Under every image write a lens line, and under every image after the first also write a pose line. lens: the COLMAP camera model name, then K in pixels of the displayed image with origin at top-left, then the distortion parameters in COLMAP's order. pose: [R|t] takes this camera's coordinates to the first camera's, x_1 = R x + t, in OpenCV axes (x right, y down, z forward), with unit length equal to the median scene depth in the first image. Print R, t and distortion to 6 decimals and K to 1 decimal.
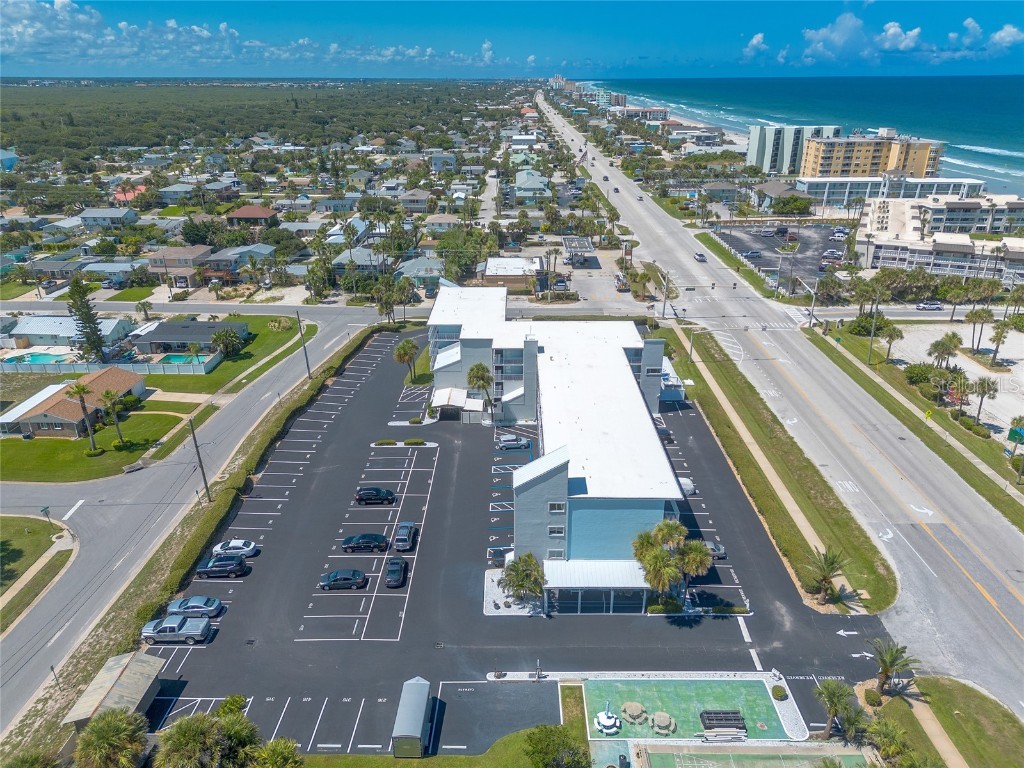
lens RADIAL K [[718.7, 0, 516.1], [0, 718.7, 382.3], [0, 0, 1]] dist [0.063380, -0.049418]
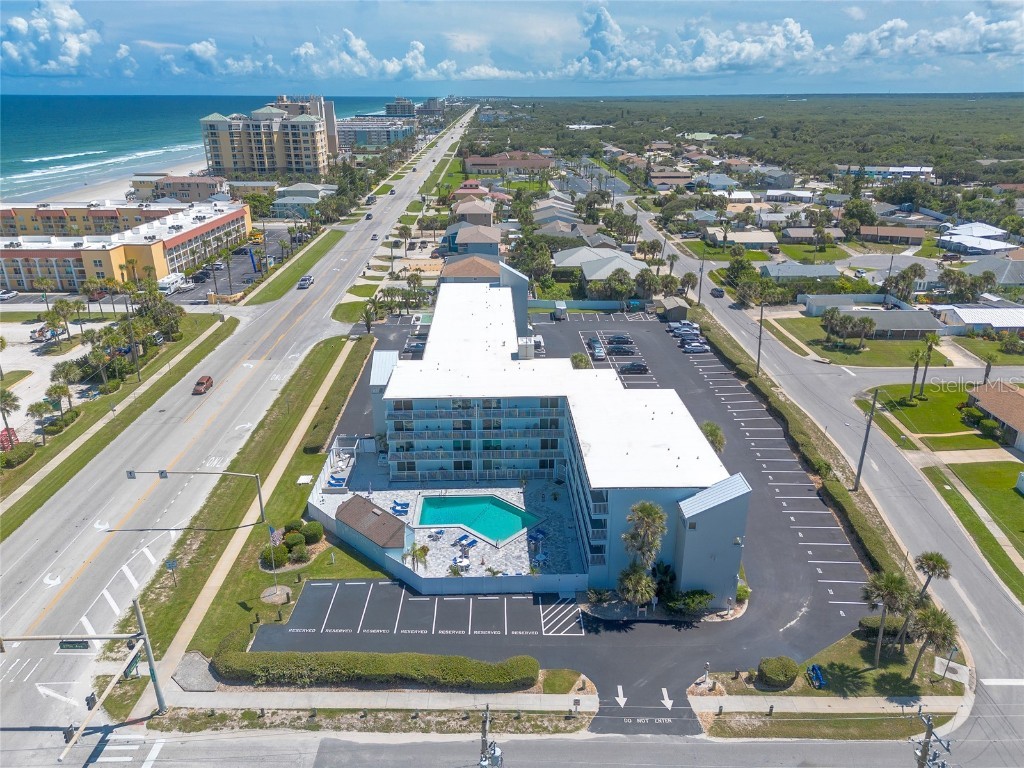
lens RADIAL K [[726.7, 0, 509.9], [0, 726.7, 383.9], [0, 0, 1]] dist [0.059694, -0.054637]
pose [[-0.999569, 0.014714, -0.025404, 0.056405], [-0.007323, 0.712994, 0.701131, -0.578112], [0.028430, 0.701015, -0.712579, 1.469298]]
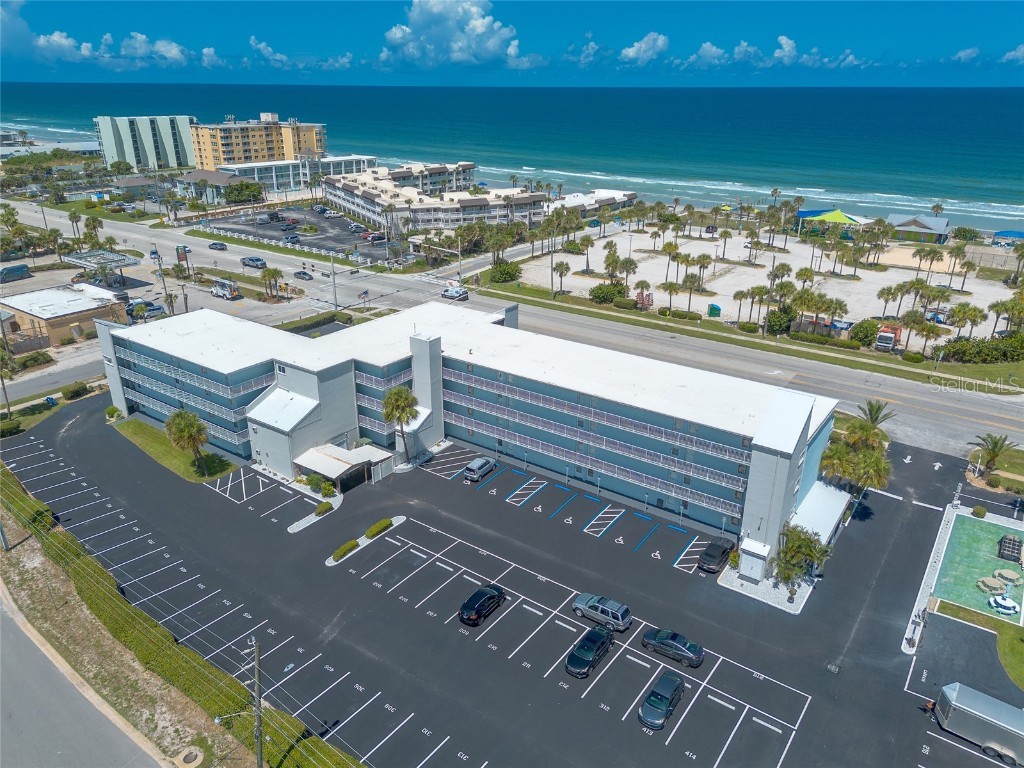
lens RADIAL K [[726.7, 0, 509.9], [0, 726.7, 383.9], [0, 0, 1]] dist [0.059694, -0.054637]
pose [[0.581712, -0.302126, 0.755203, -0.455154], [0.308993, 0.940937, 0.138421, -0.082192], [-0.752419, 0.152832, 0.640709, 0.389922]]
